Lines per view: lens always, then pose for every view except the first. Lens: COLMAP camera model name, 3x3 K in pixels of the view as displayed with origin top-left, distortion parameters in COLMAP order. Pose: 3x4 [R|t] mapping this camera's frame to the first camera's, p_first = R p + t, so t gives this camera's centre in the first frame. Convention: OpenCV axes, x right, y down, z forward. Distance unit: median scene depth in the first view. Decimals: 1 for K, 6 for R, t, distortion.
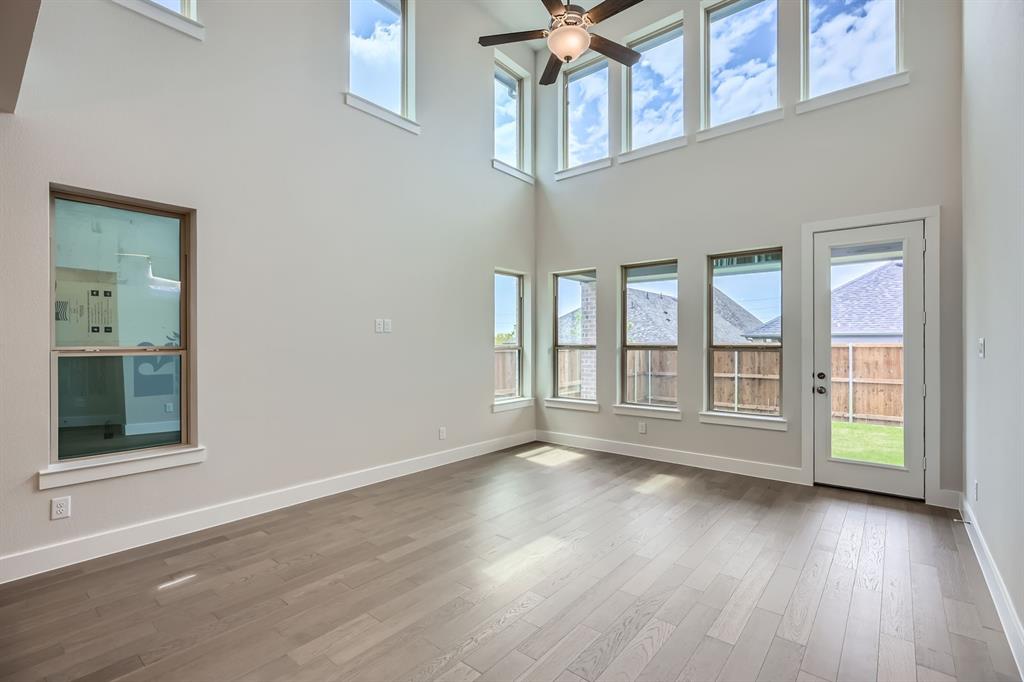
lens RADIAL K [[470.7, 0, 507.4], [0, 470.7, 342.3], [0, 0, 1]] dist [-0.001817, -0.000781]
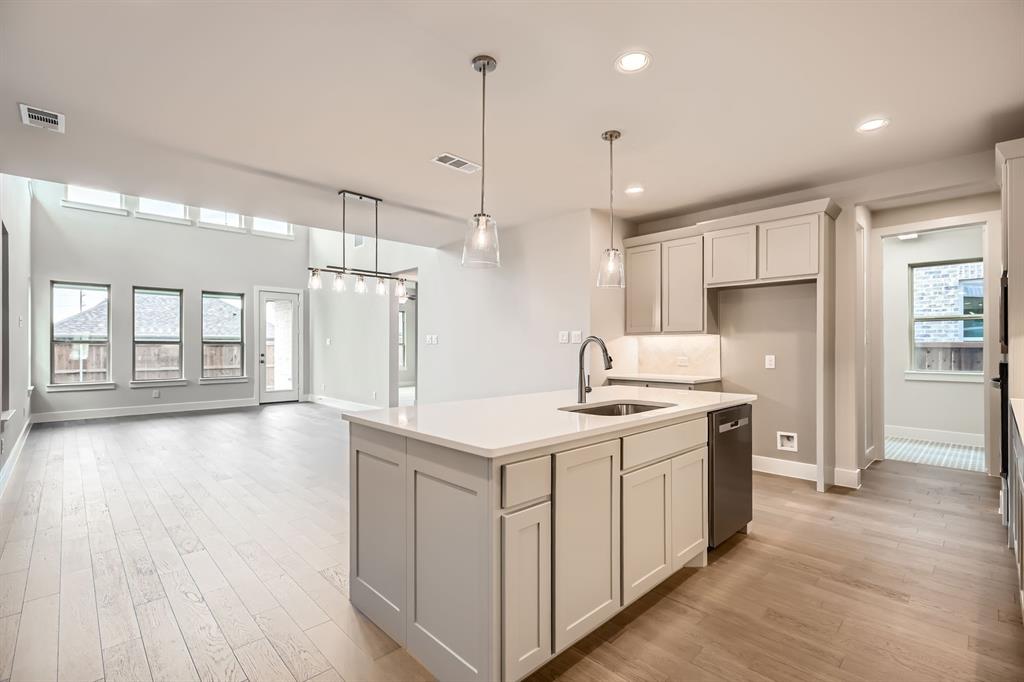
lens RADIAL K [[470.7, 0, 514.8], [0, 470.7, 345.2], [0, 0, 1]] dist [-0.001817, -0.000781]
pose [[0.121600, 0.004488, 0.992569, -0.938746], [-0.003423, 0.999986, -0.004102, 0.019462], [-0.992573, -0.002899, 0.121613, -0.311919]]
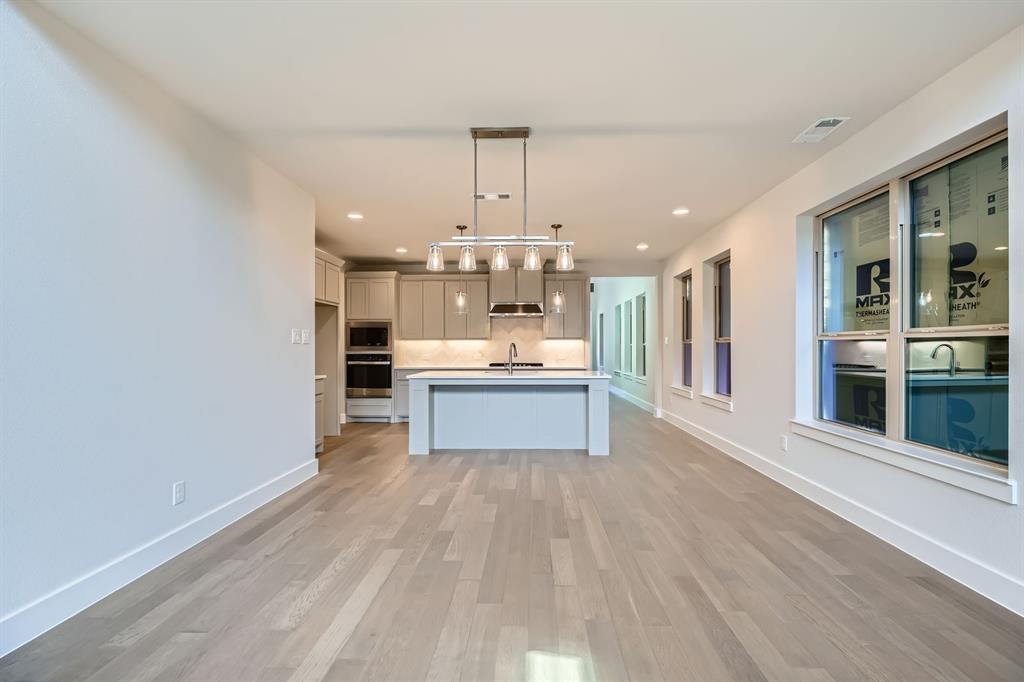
lens RADIAL K [[470.7, 0, 522.2], [0, 470.7, 342.6], [0, 0, 1]] dist [-0.001817, -0.000781]
pose [[-0.782790, -0.002572, -0.622280, -0.015889], [0.006838, 0.999896, -0.012734, 0.020912], [0.622248, -0.014223, -0.782691, 0.372945]]
